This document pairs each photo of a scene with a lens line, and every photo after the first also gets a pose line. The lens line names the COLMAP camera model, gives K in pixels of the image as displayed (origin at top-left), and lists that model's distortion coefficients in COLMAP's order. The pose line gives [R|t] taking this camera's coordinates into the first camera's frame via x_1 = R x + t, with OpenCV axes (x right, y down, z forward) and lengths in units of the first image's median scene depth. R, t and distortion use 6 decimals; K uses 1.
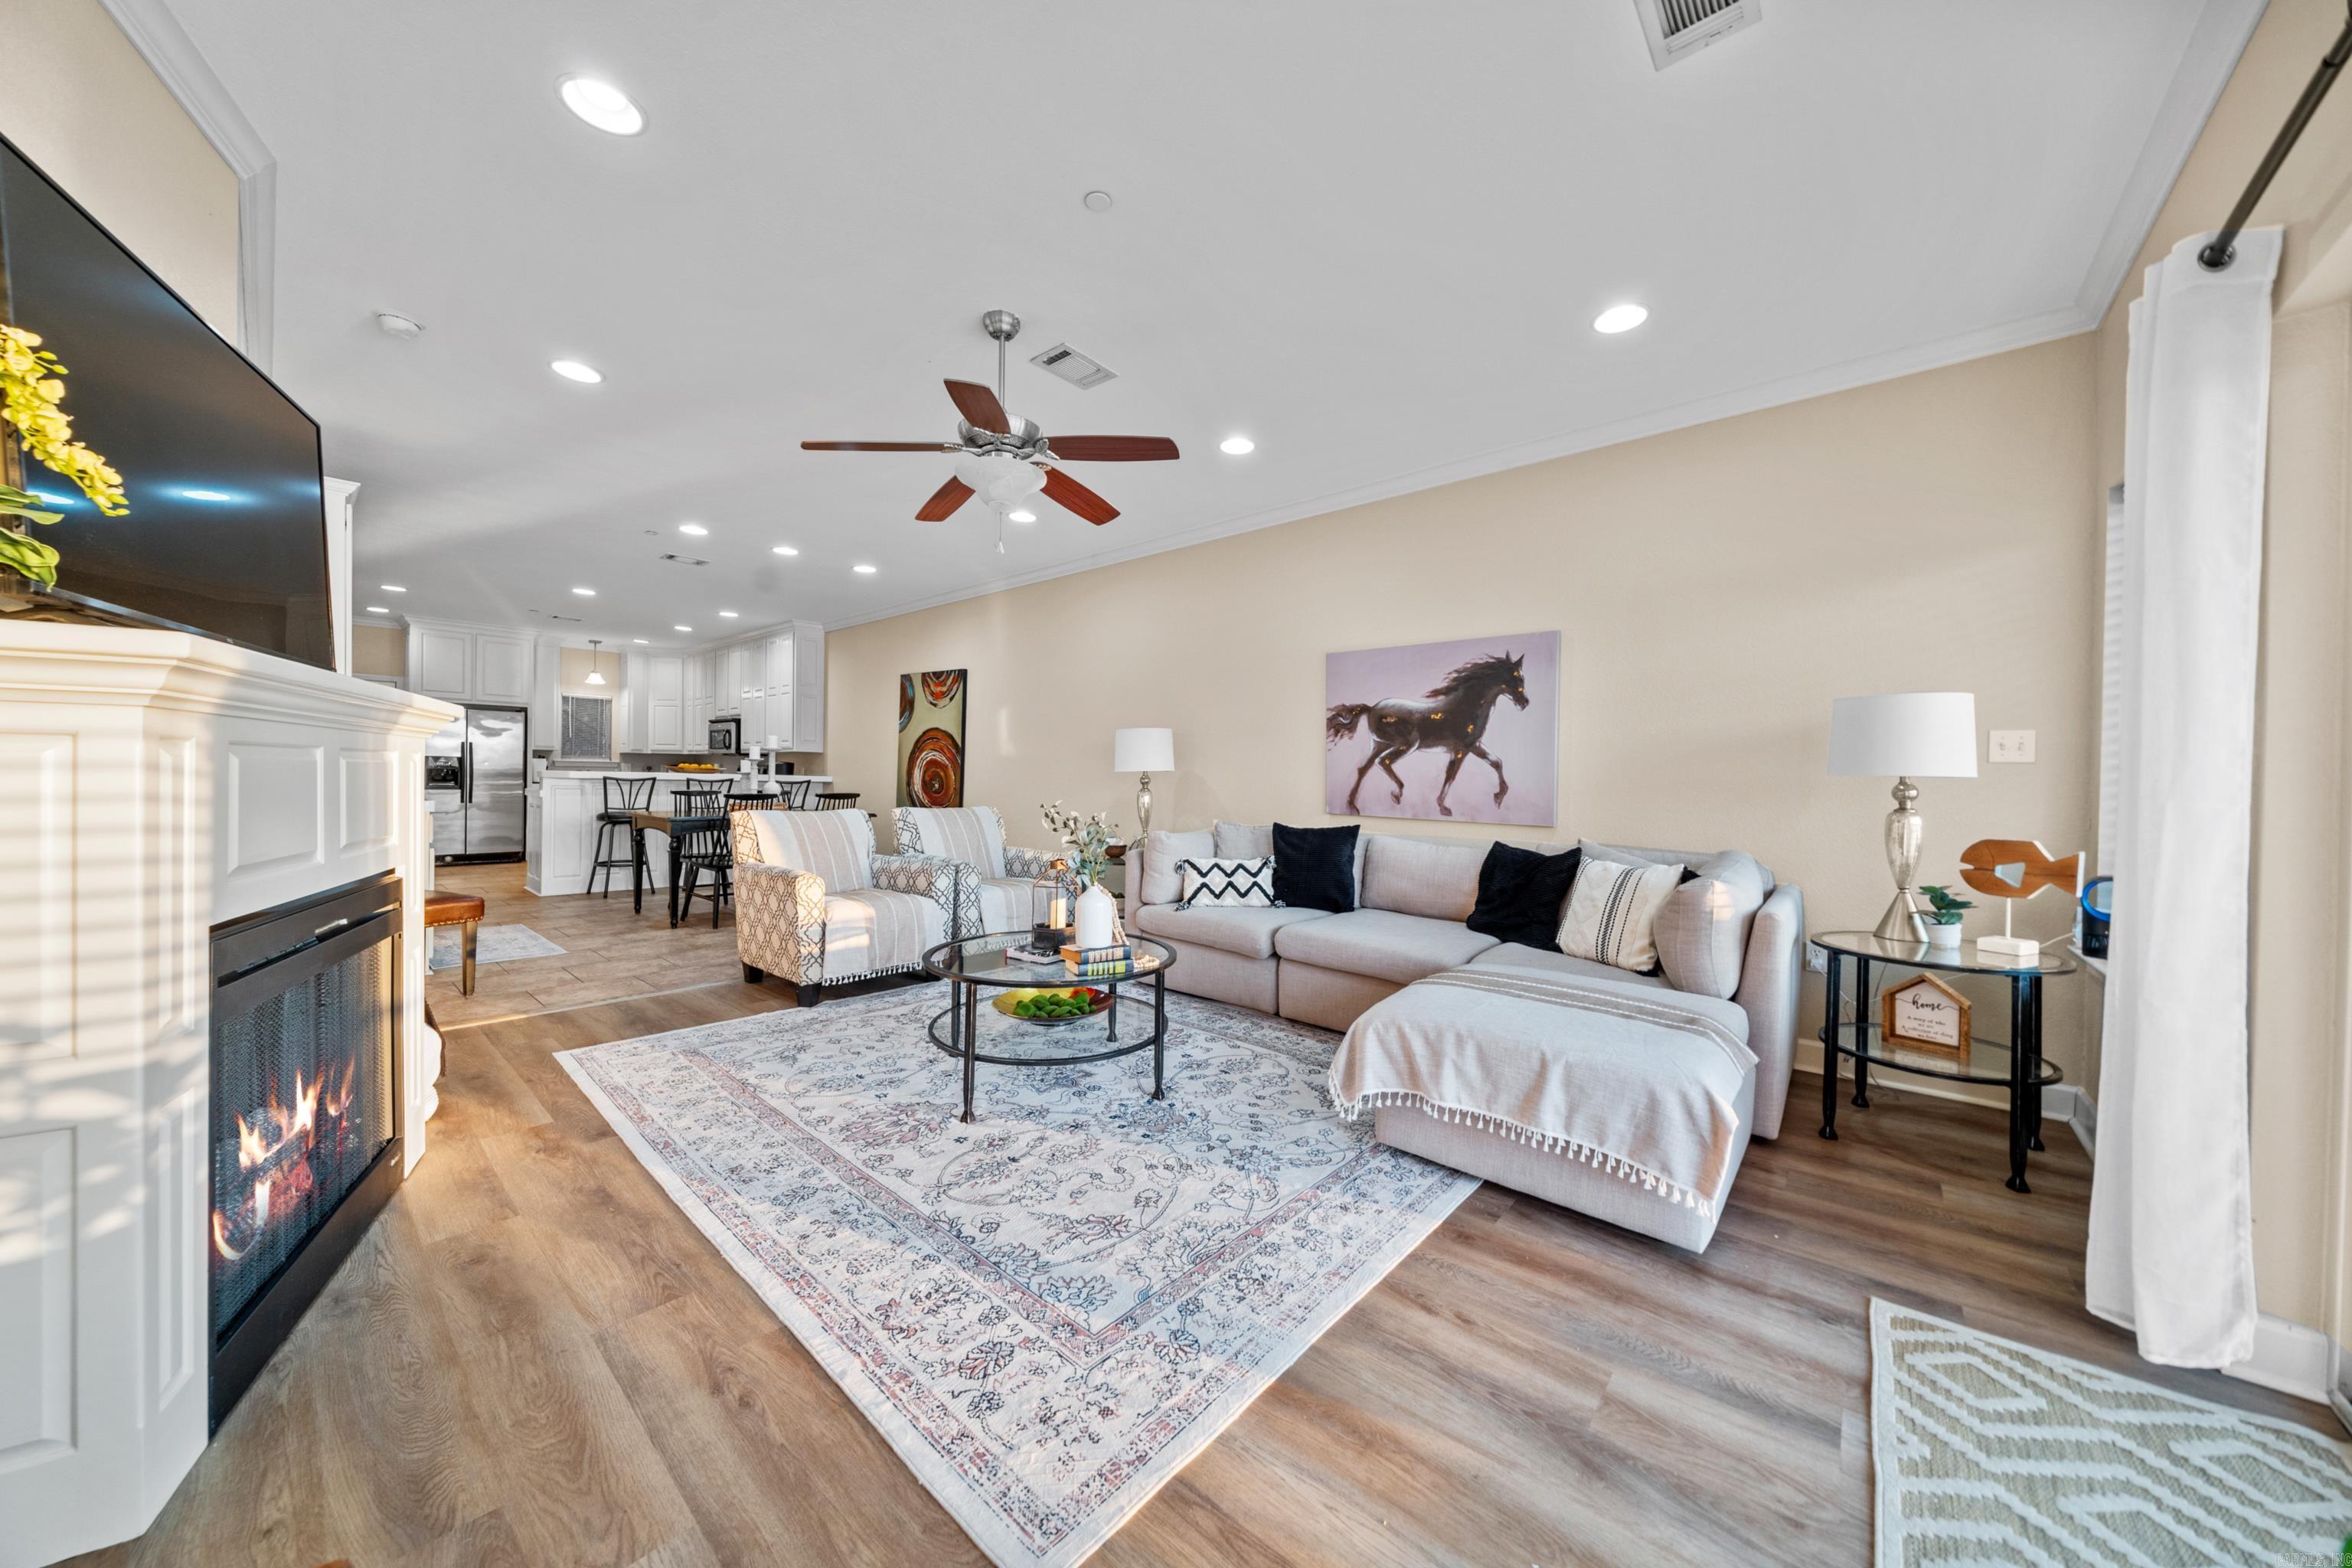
lens RADIAL K [[798.8, 0, 1174.9], [0, 798.8, 780.4], [0, 0, 1]] dist [-0.005485, 0.000132]
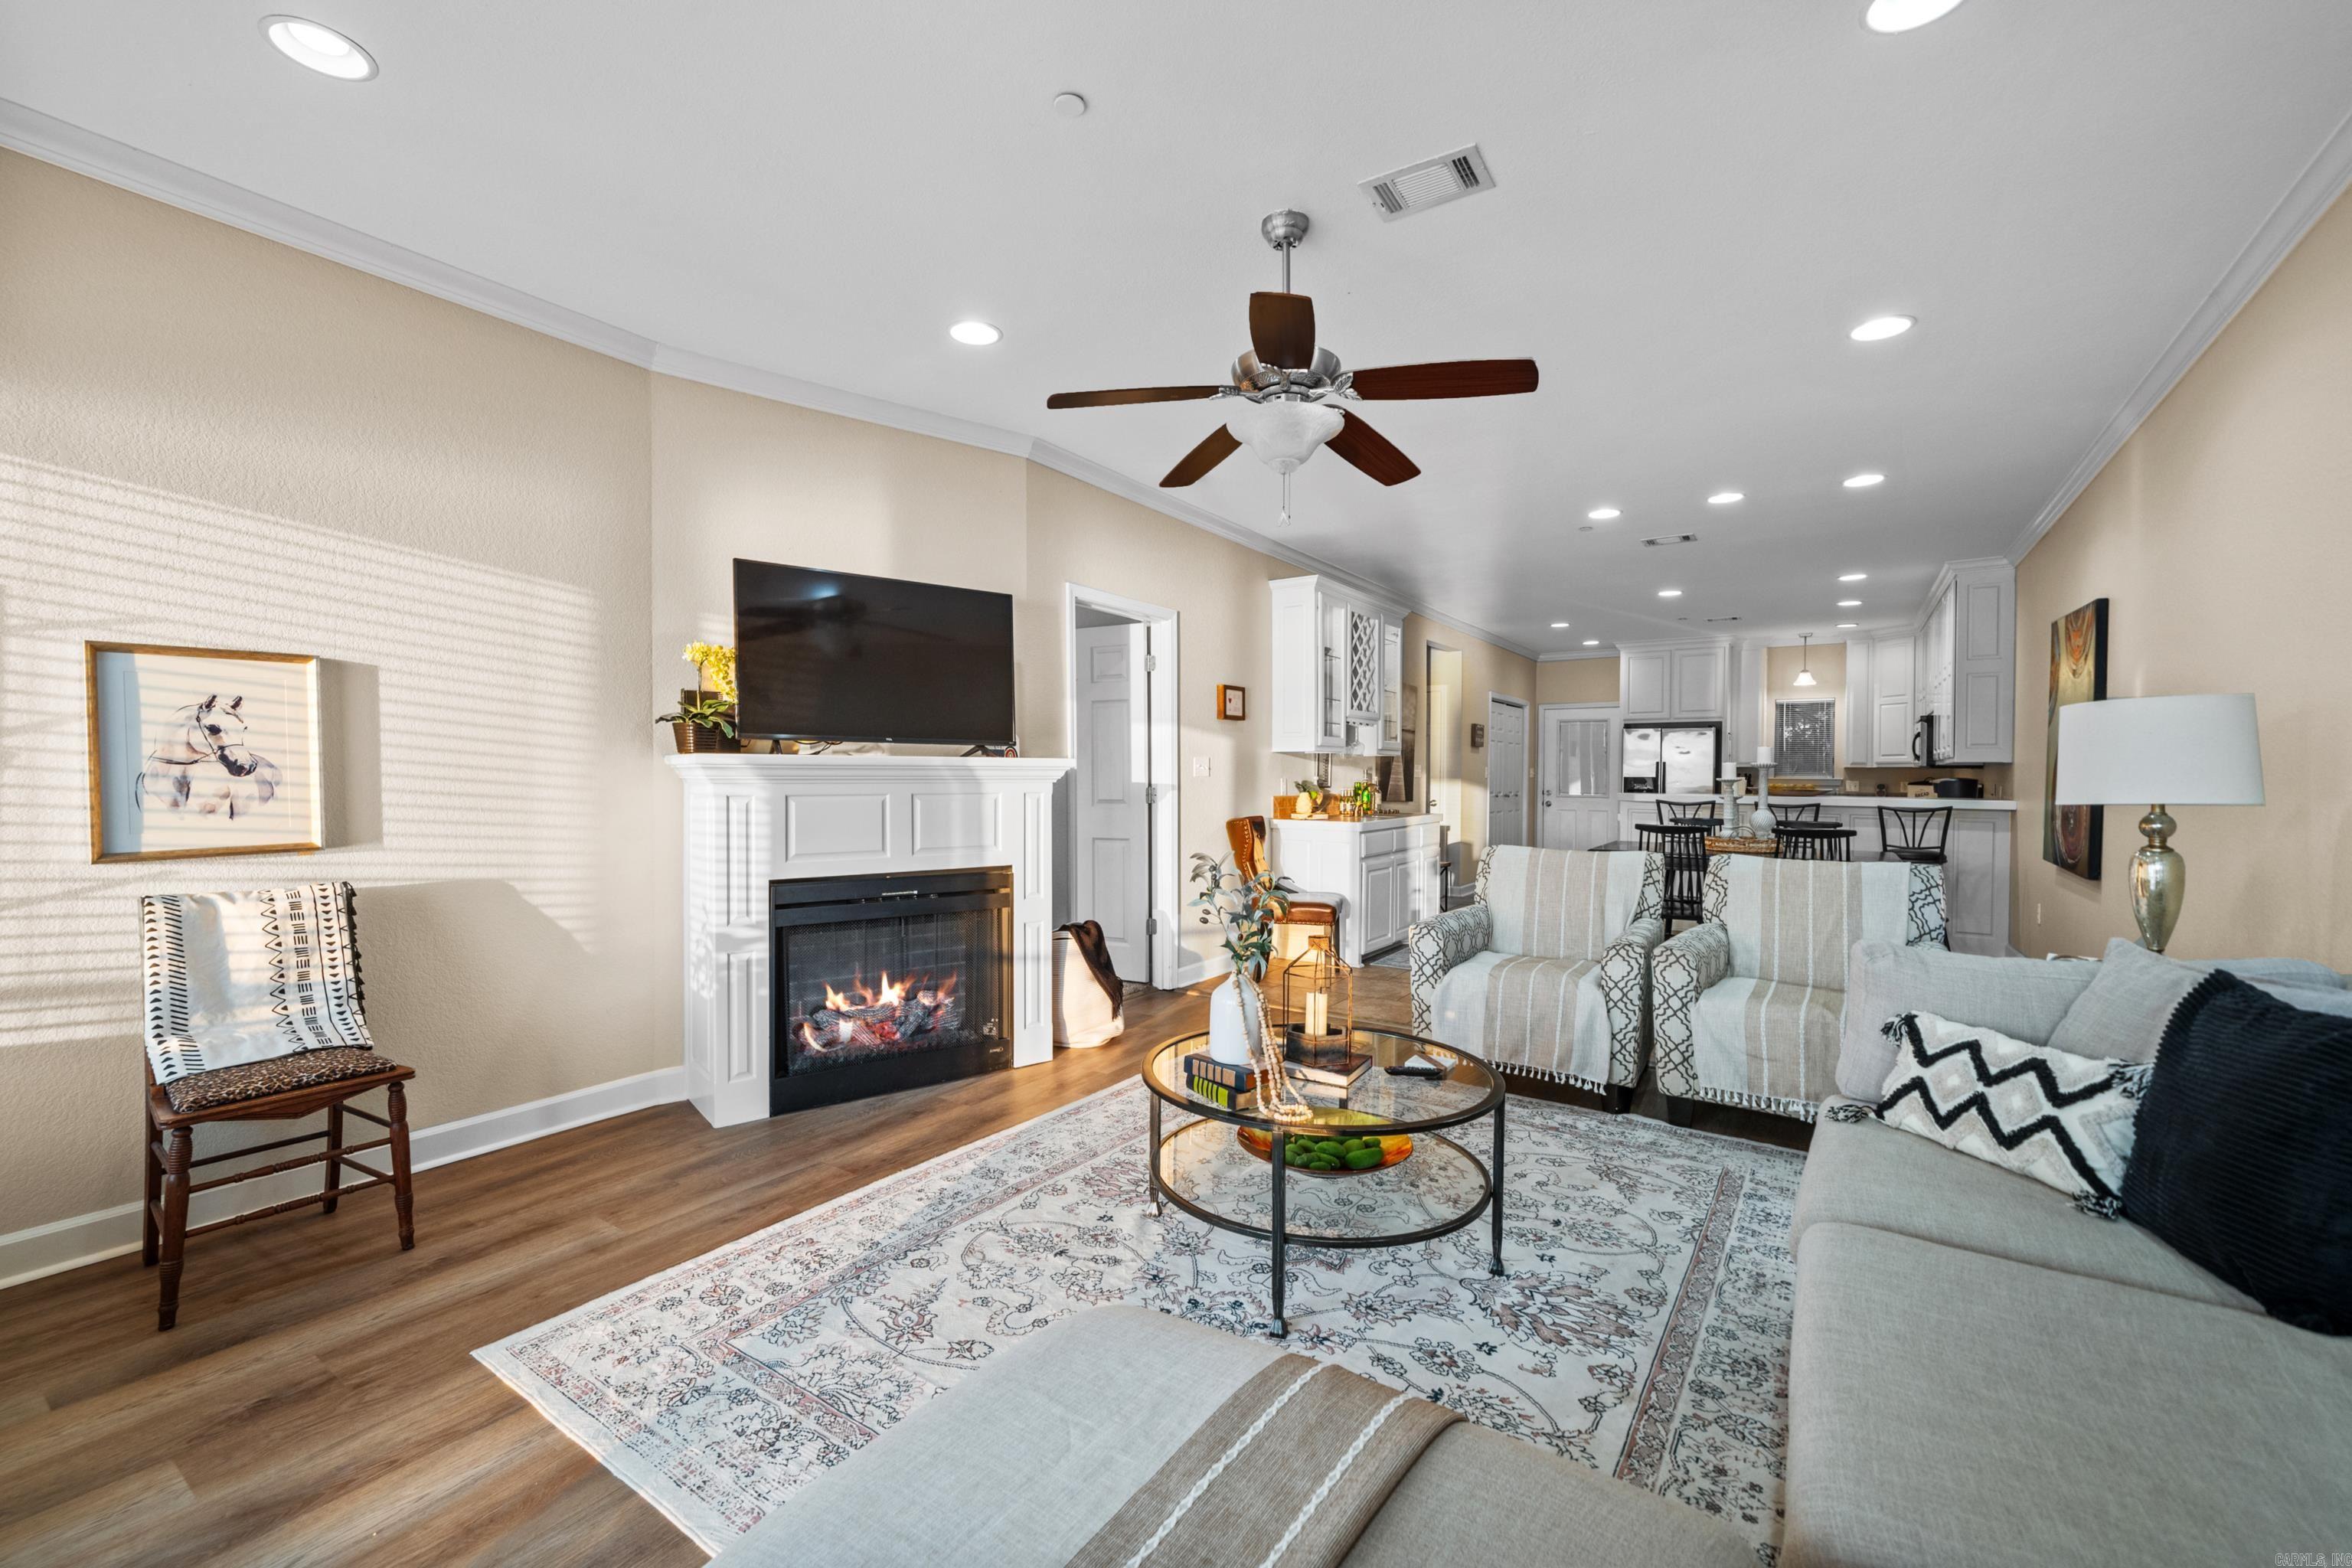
lens RADIAL K [[971.1, 0, 1168.3], [0, 971.1, 791.9], [0, 0, 1]] dist [0.000324, -0.000155]
pose [[0.118414, -0.000417, -0.992964, 0.465555], [-0.002643, 0.999996, -0.000735, -0.018074], [0.992961, 0.002712, 0.118413, 0.524164]]
